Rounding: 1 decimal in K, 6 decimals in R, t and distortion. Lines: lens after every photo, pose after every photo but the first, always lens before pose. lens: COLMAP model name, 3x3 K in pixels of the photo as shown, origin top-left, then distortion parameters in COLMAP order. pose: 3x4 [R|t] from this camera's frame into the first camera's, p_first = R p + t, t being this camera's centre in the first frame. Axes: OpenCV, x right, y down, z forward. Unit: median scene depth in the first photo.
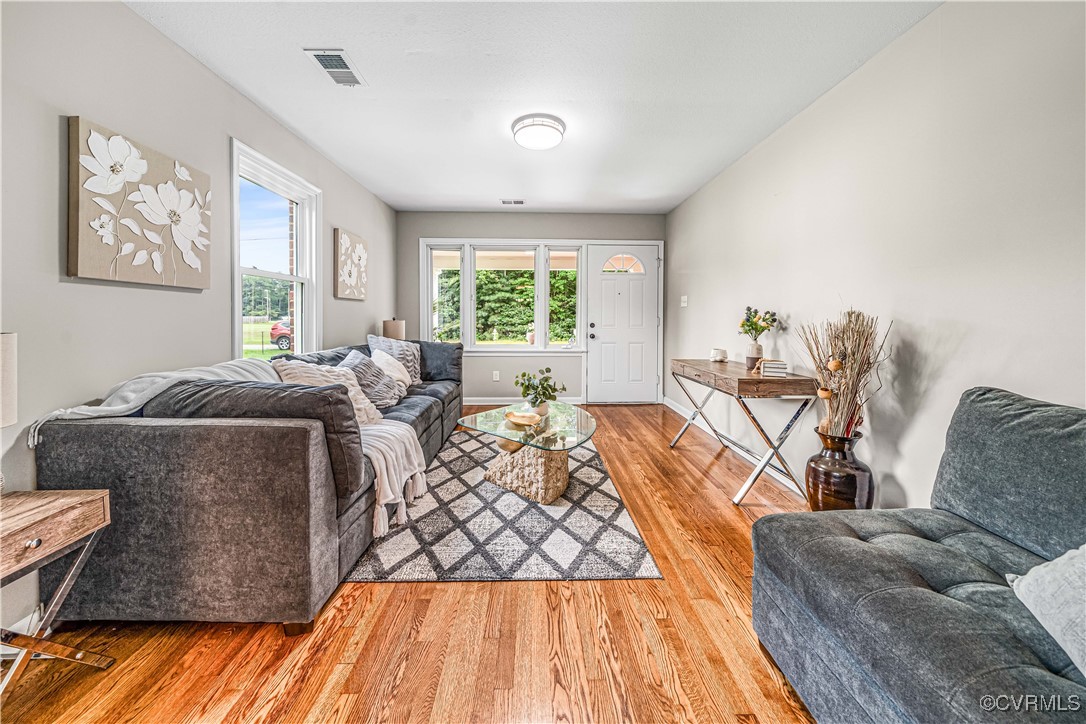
lens RADIAL K [[383.8, 0, 539.4], [0, 383.8, 312.6], [0, 0, 1]] dist [-0.002061, -0.000307]
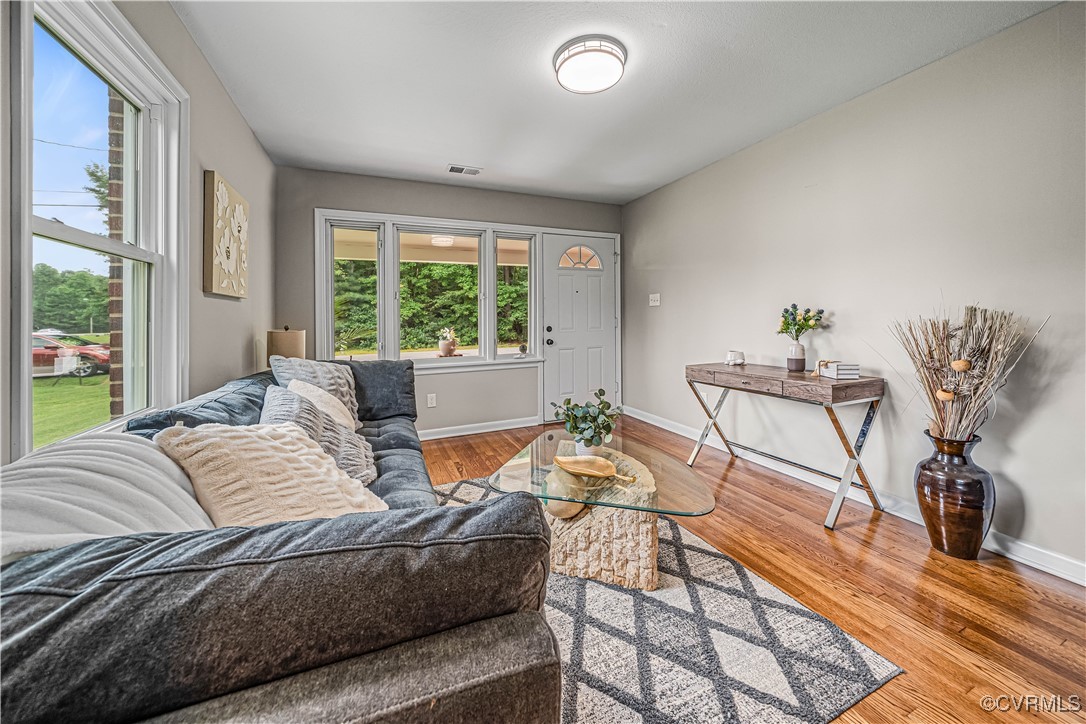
lens RADIAL K [[404.7, 0, 552.2], [0, 404.7, 306.6], [0, 0, 1]] dist [-0.003412, -0.000134]
pose [[0.924352, -0.007838, 0.381460, -0.373610], [0.015581, 0.999730, -0.017213, -0.001379], [-0.381222, 0.021855, 0.924225, 0.336237]]
